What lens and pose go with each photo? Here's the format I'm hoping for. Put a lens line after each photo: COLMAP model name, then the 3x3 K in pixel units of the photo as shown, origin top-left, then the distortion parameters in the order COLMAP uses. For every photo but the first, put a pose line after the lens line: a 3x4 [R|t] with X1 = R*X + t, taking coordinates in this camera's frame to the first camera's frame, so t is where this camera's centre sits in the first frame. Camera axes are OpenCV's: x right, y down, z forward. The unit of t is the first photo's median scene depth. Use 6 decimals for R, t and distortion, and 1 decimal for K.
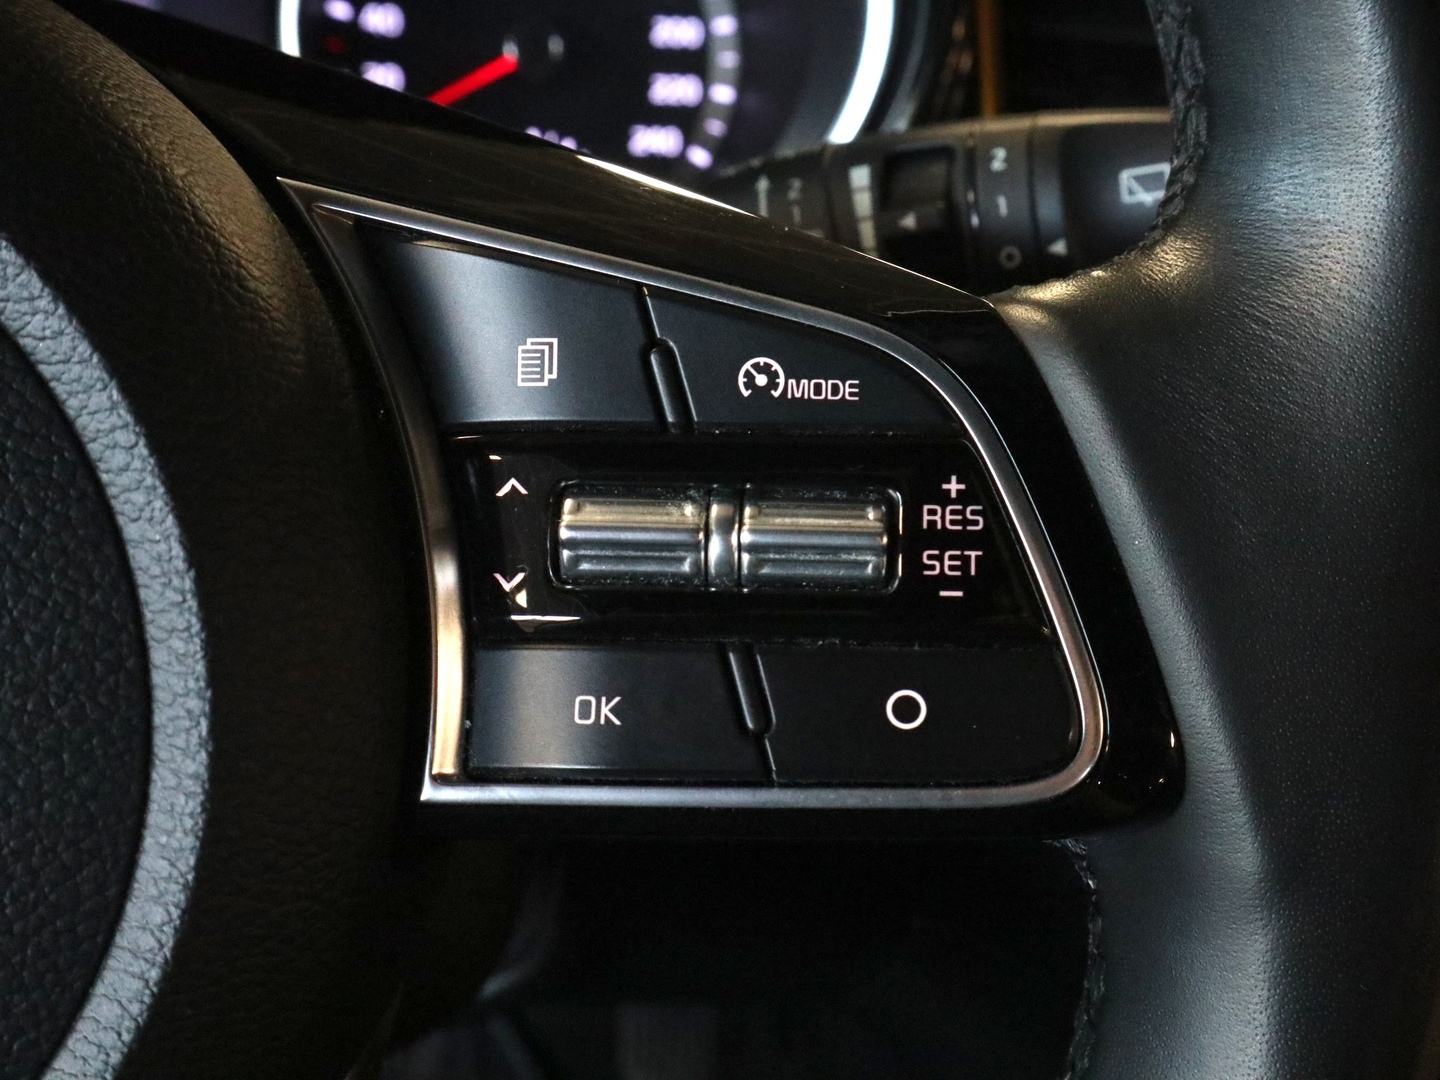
lens RADIAL K [[1813.3, 0, 718.7], [0, 1813.3, 542.4], [0, 0, 1]] dist [-0.024283, 0.000000]
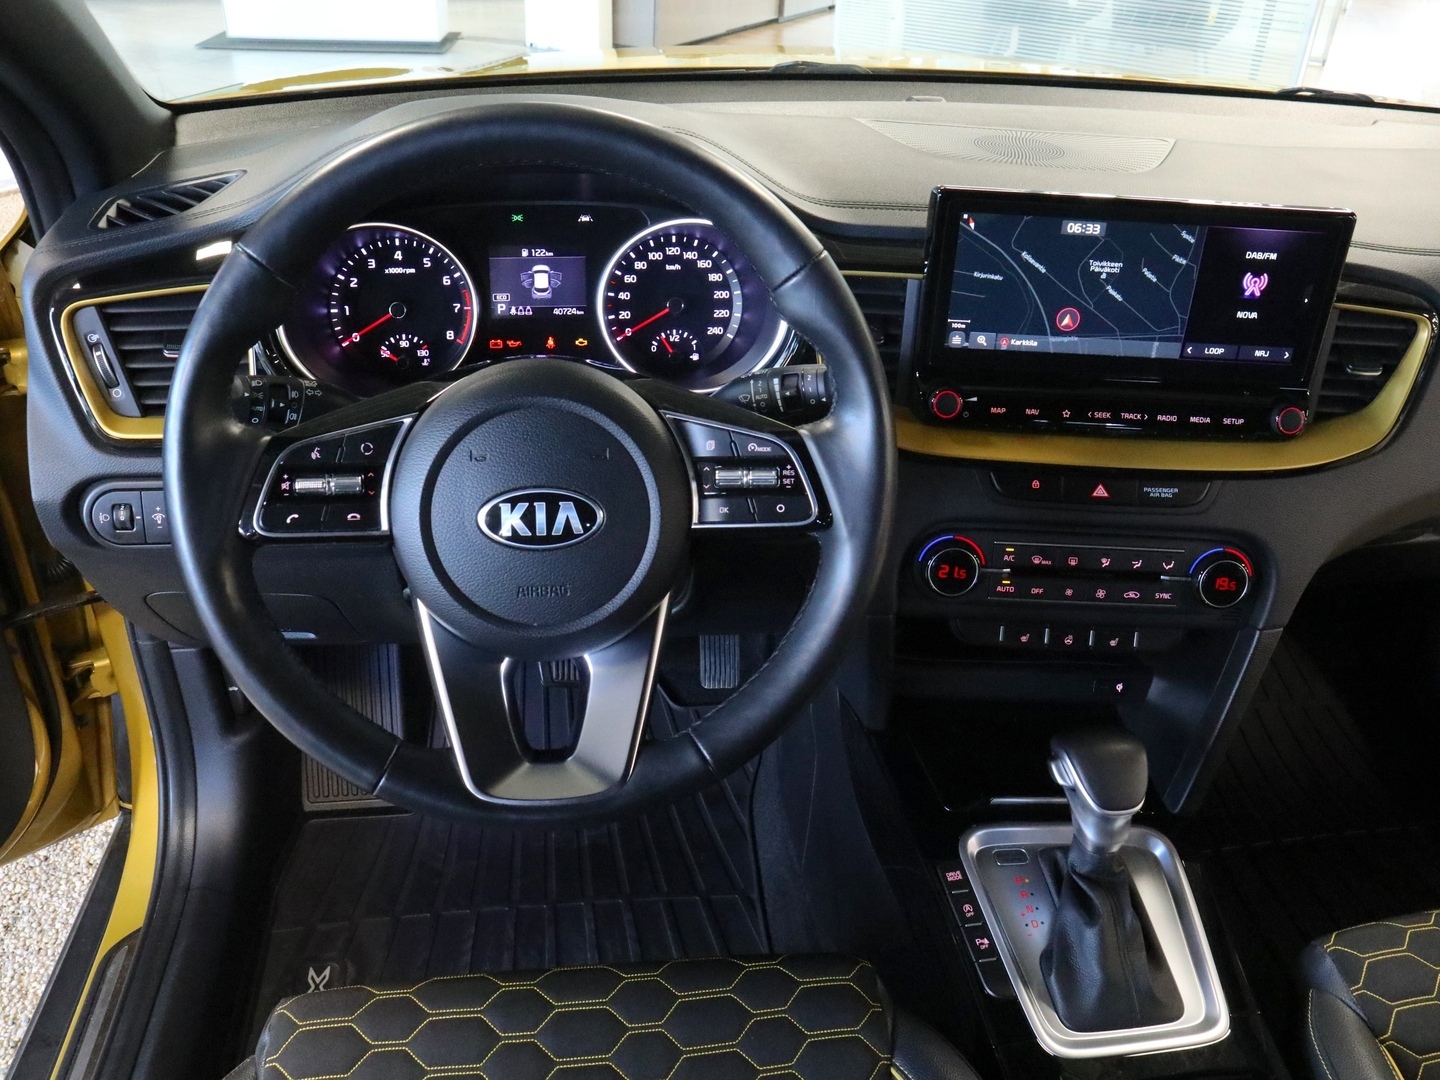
lens RADIAL K [[1168.0, 0, 707.1], [0, 1168.0, 537.2], [0, 0, 1]] dist [-0.093608, 0.026597]
pose [[0.999514, -0.025140, -0.018452, -0.053633], [0.026681, 0.995708, 0.088623, -0.134213], [0.016144, -0.089072, 0.995894, -2.430629]]
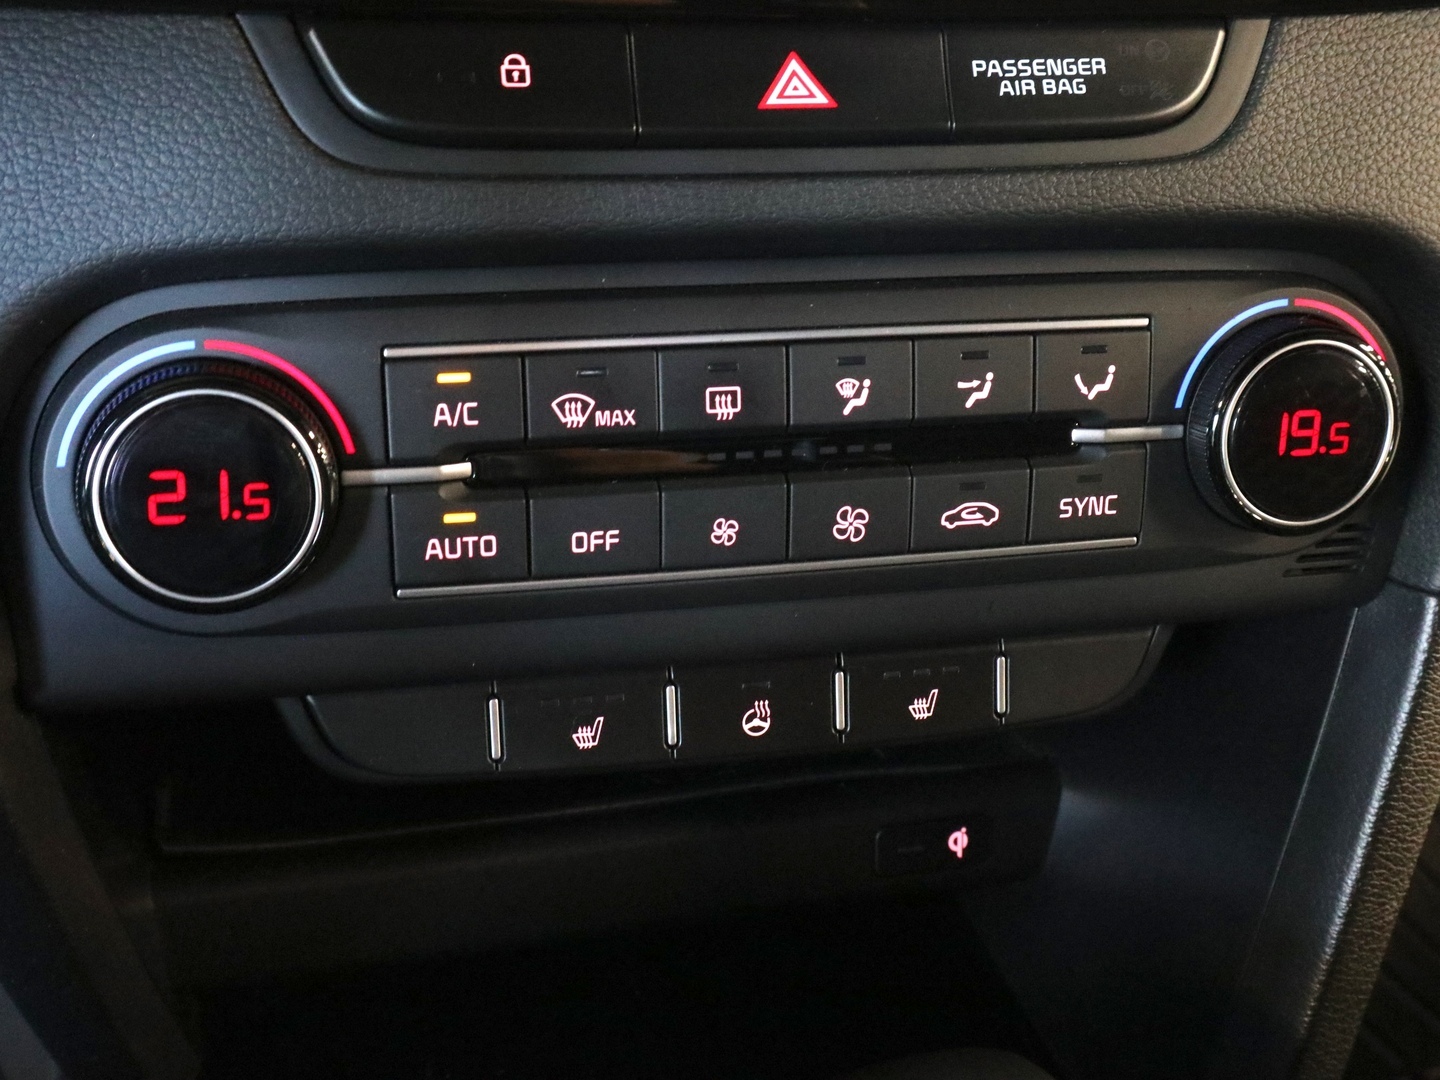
lens RADIAL K [[1813.3, 0, 723.3], [0, 1813.3, 538.5], [0, 0, 1]] dist [-0.024283, 0.000000]
pose [[0.967120, -0.136056, 0.214867, 0.907999], [0.115865, 0.987808, 0.103978, 0.350024], [-0.226394, -0.075664, 0.971093, 0.425689]]
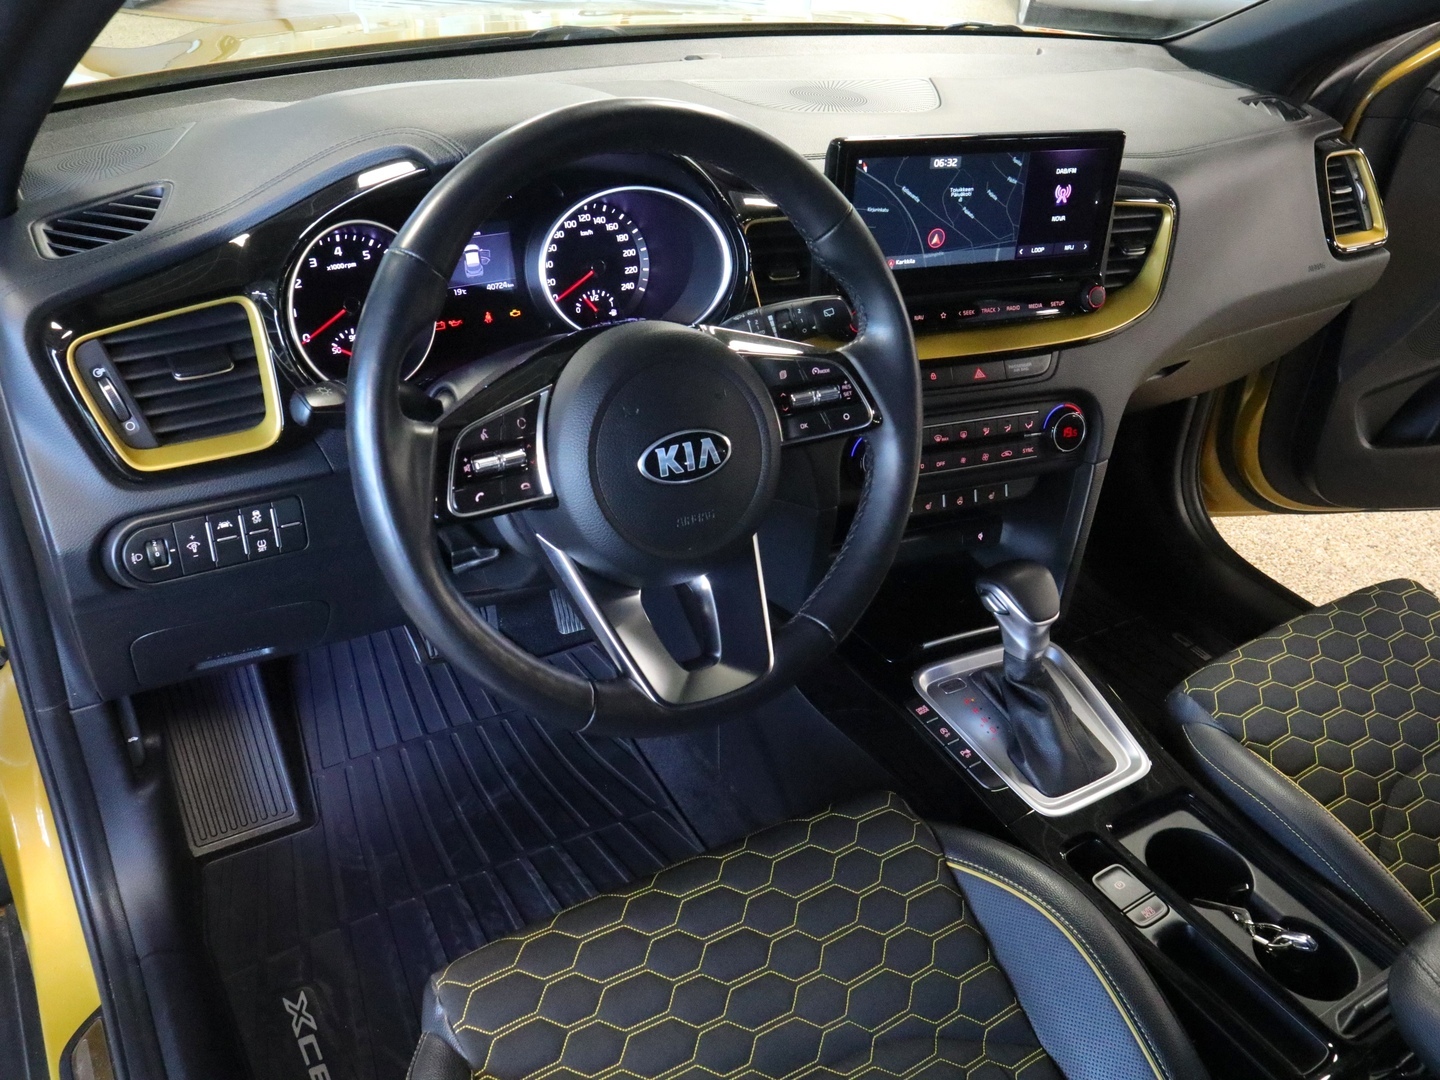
lens RADIAL K [[1220.0, 0, 713.1], [0, 1220.0, 539.2], [0, 0, 1]] dist [-0.095665, 0.019066]
pose [[0.914189, -0.224738, 0.337271, -1.888680], [0.178028, 0.970267, 0.163976, -0.282472], [-0.364095, -0.089861, 0.927017, -2.908812]]
